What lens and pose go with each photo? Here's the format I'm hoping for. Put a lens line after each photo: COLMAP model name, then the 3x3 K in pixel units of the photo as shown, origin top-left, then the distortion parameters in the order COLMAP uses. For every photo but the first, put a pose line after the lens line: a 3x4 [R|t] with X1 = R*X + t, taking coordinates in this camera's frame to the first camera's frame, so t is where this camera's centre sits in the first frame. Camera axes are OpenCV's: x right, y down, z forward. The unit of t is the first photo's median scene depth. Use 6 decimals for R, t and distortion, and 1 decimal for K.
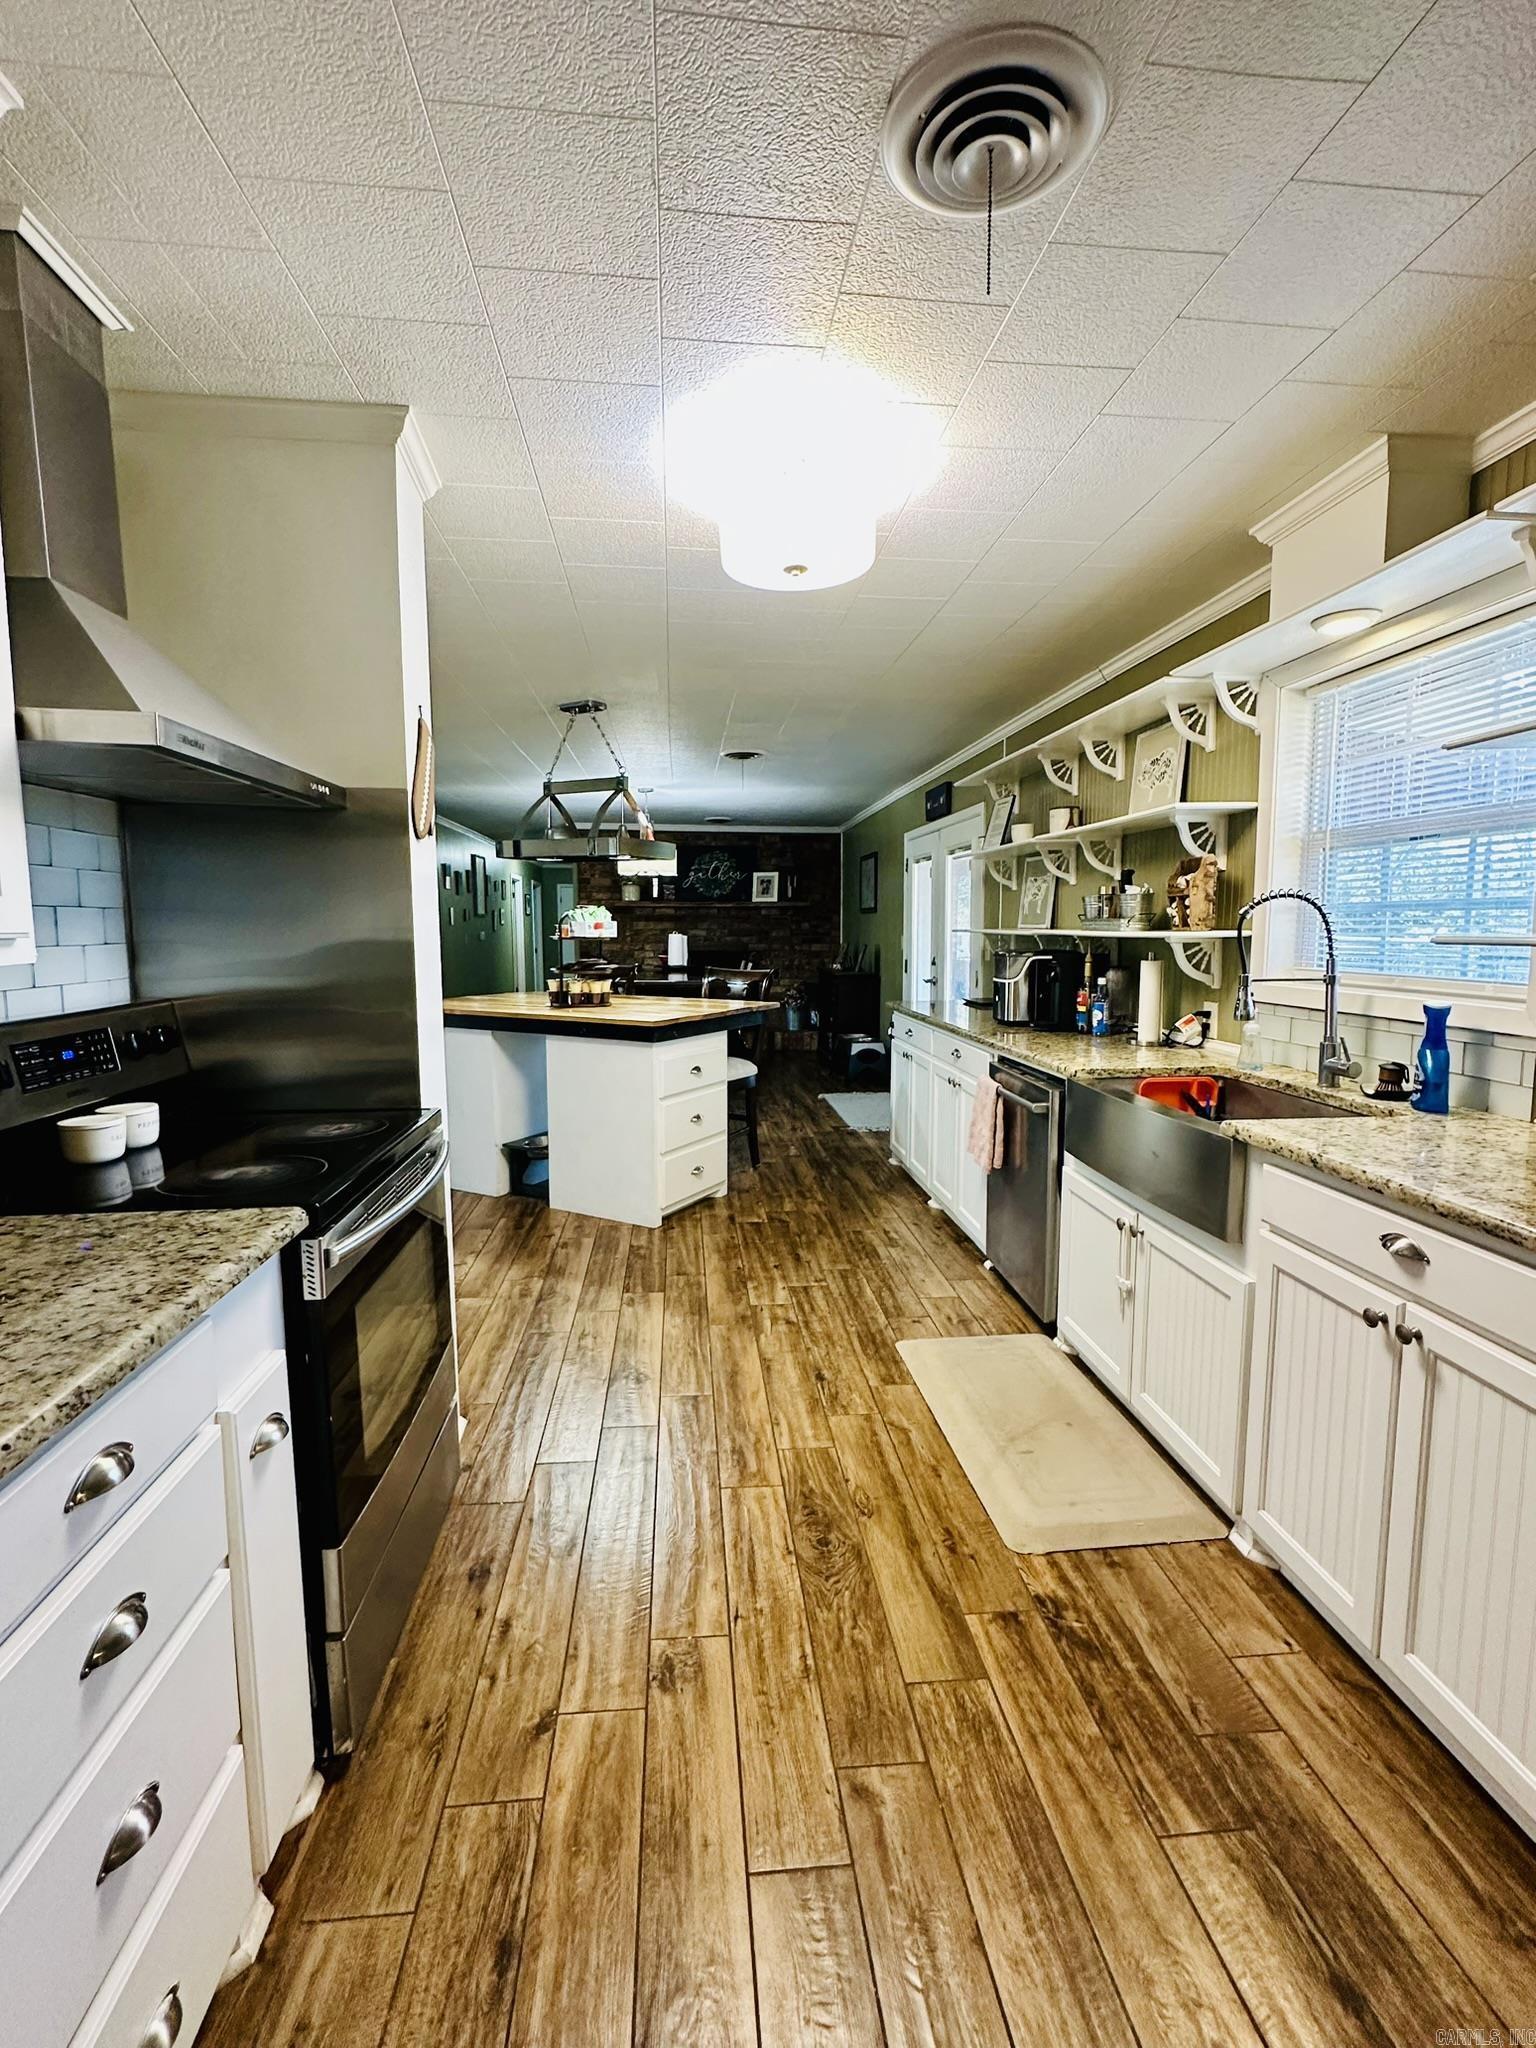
lens RADIAL K [[919.5, 0, 762.8], [0, 919.5, 1023.8], [0, 0, 1]] dist [-0.003637, 0.001215]
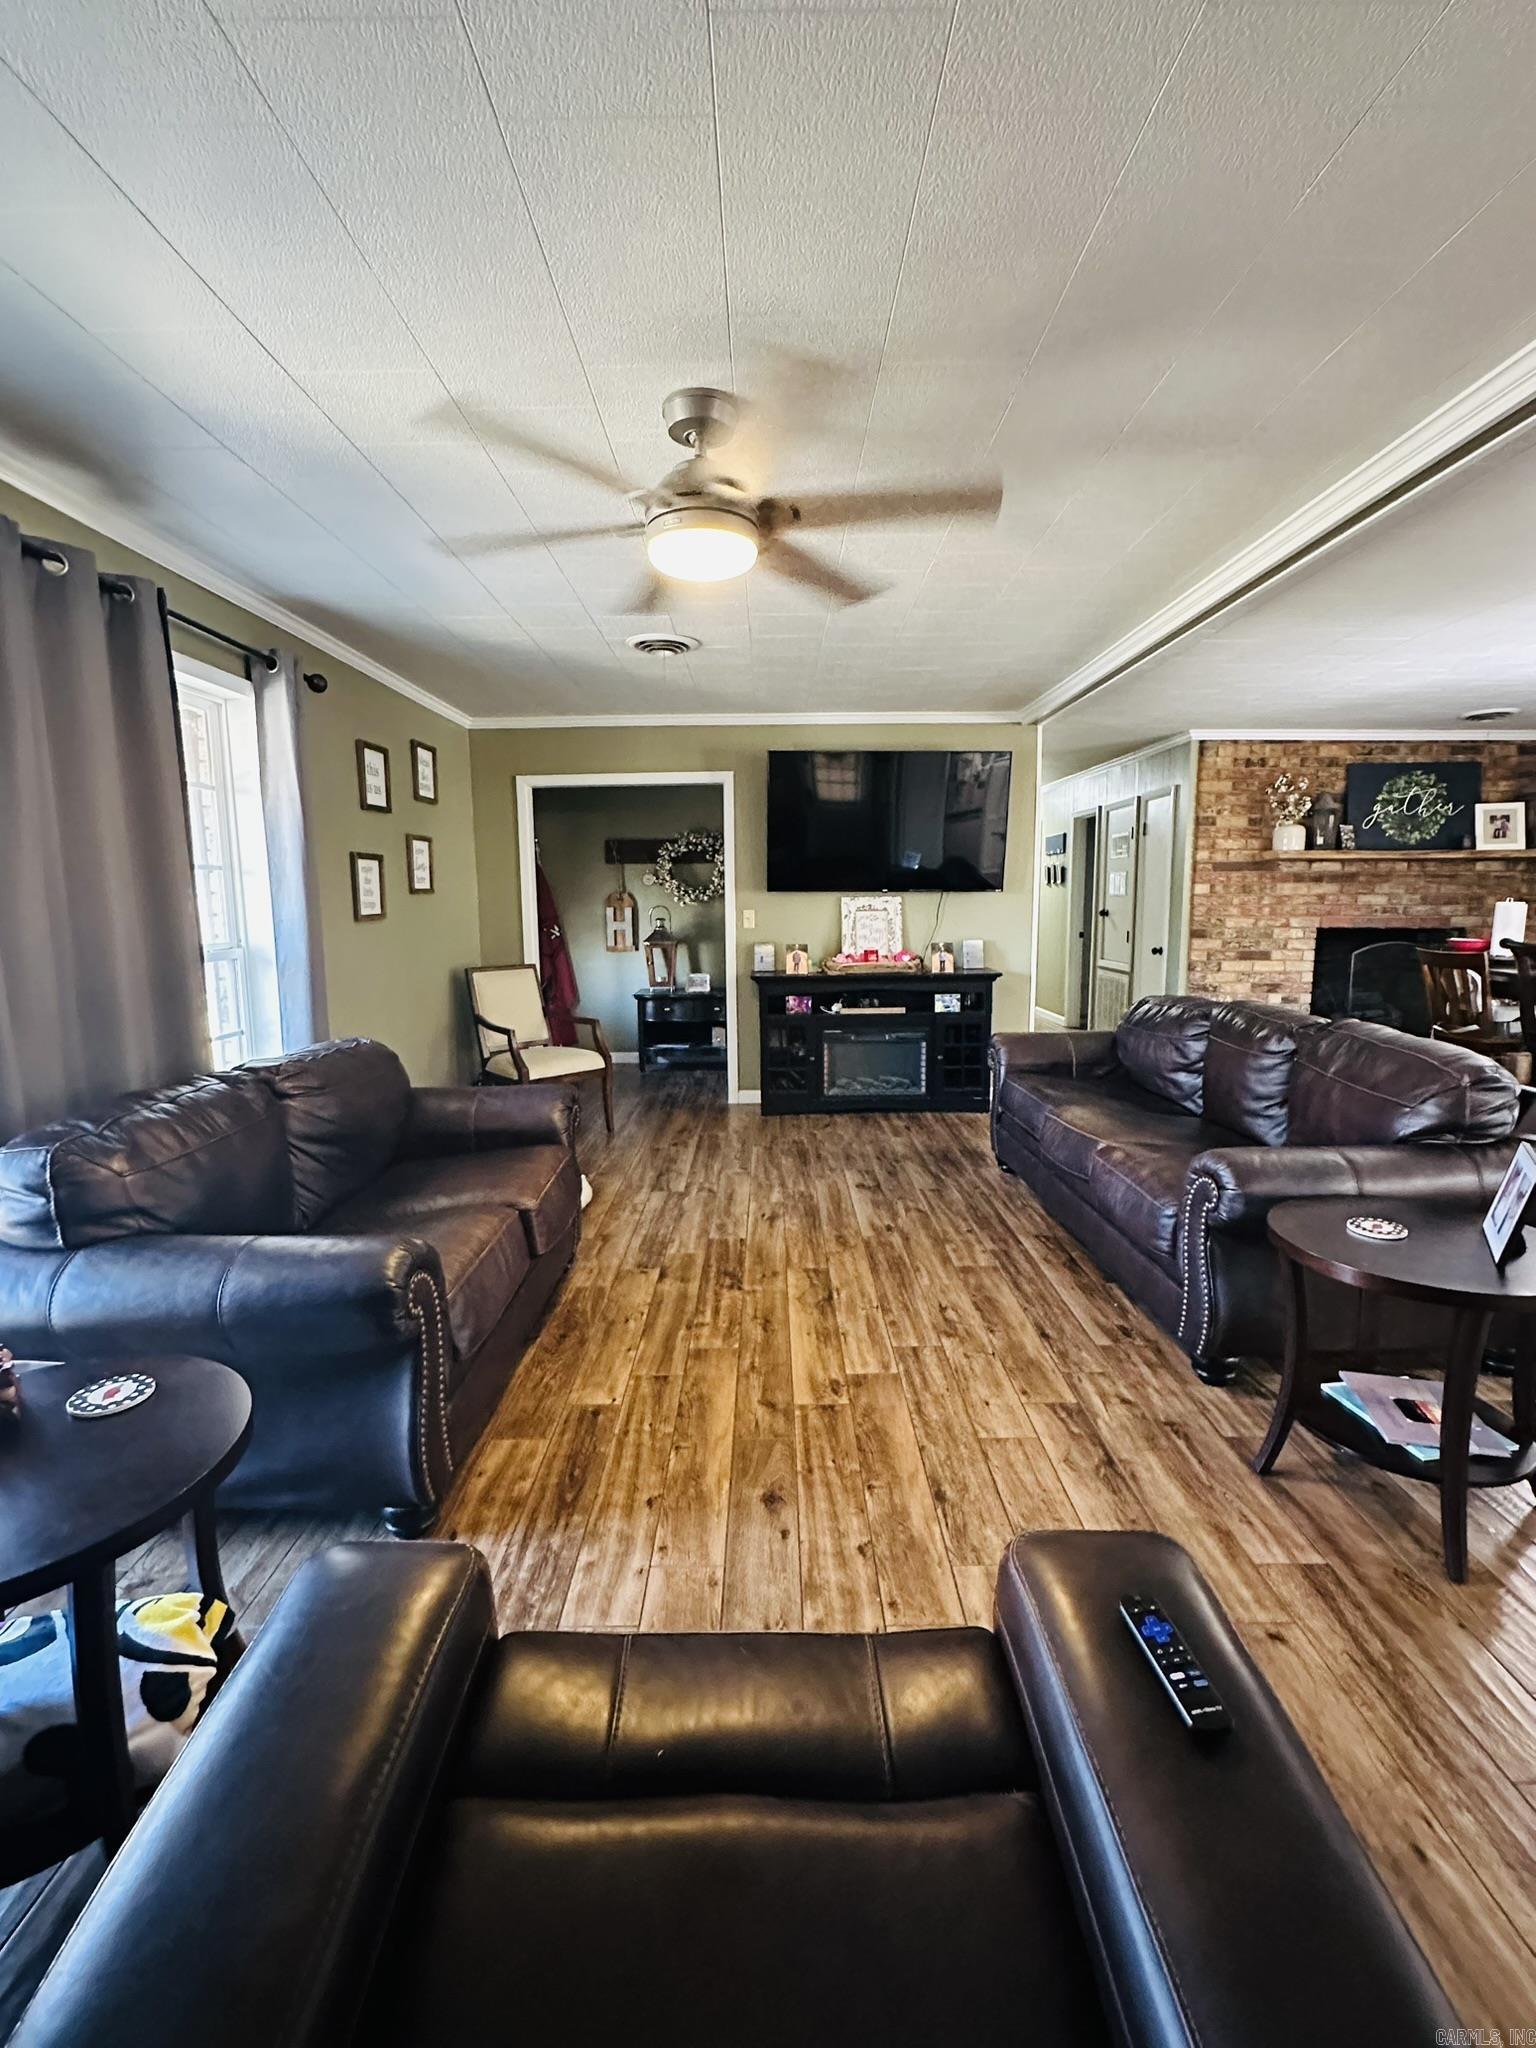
lens RADIAL K [[919.5, 0, 762.2], [0, 919.5, 1027.3], [0, 0, 1]] dist [-0.003637, 0.001215]
pose [[0.994767, 0.007845, -0.101872, -1.385684], [-0.003894, 0.999234, 0.038927, -0.105857], [0.102099, -0.038326, 0.994036, 0.996452]]
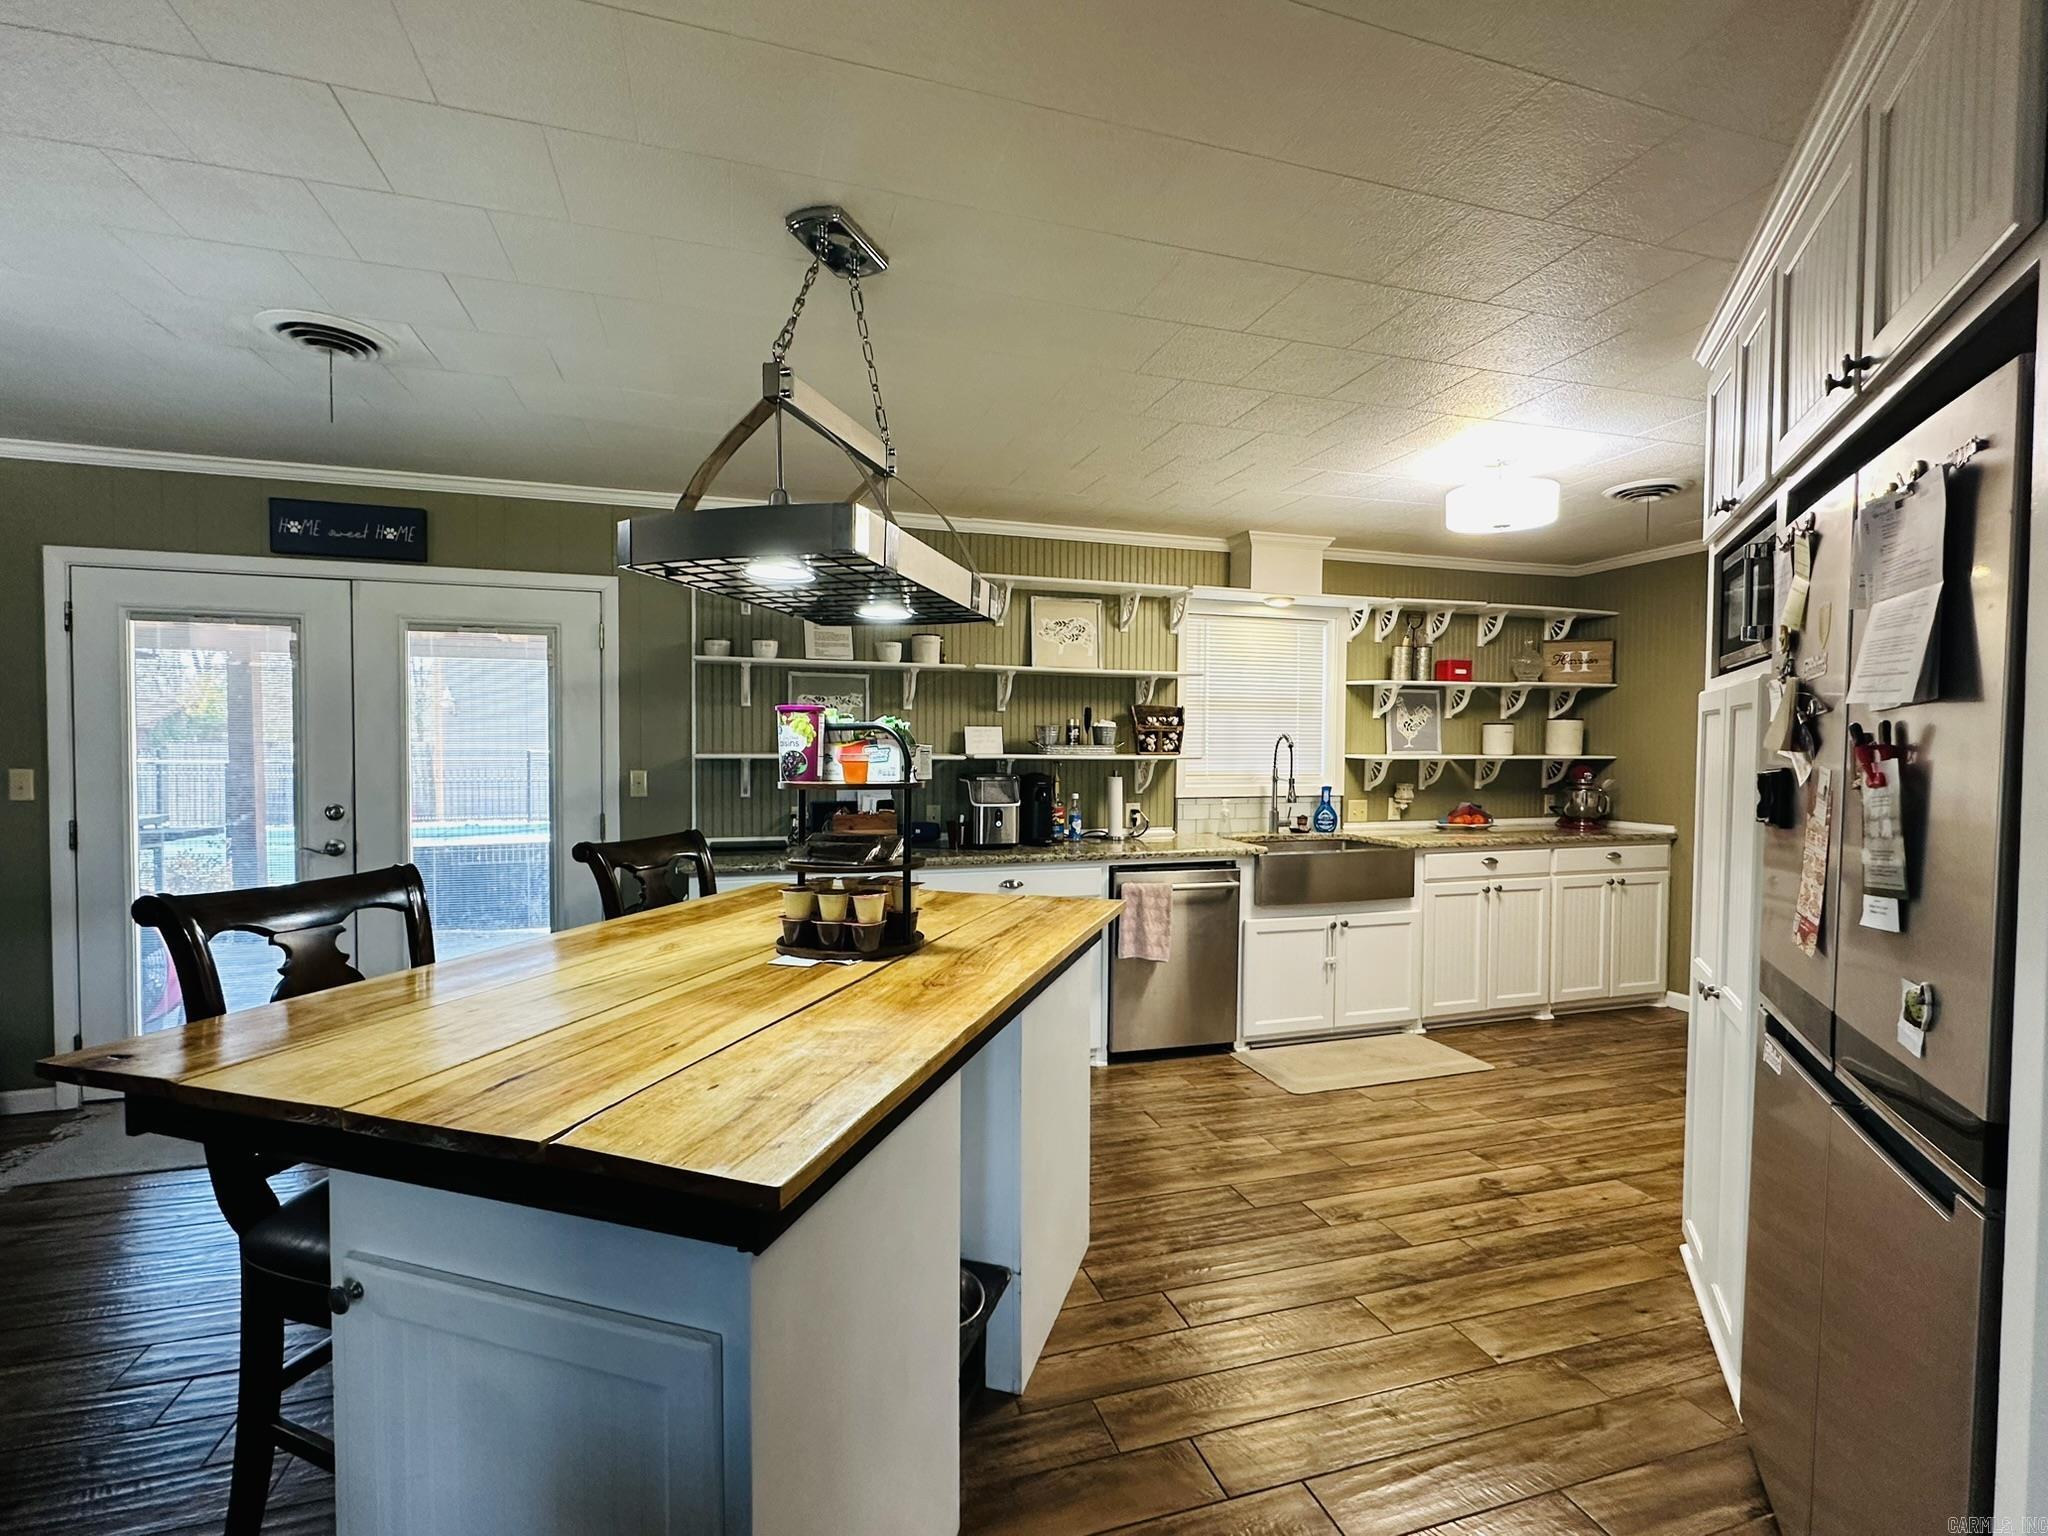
lens RADIAL K [[919.5, 0, 1023.1], [0, 919.5, 772.3], [0, 0, 1]] dist [-0.003637, 0.001215]
pose [[-0.206373, -0.028382, 0.978062, -0.901054], [0.099660, 0.993771, 0.049866, -0.162085], [-0.973385, 0.107764, -0.202259, 1.458426]]
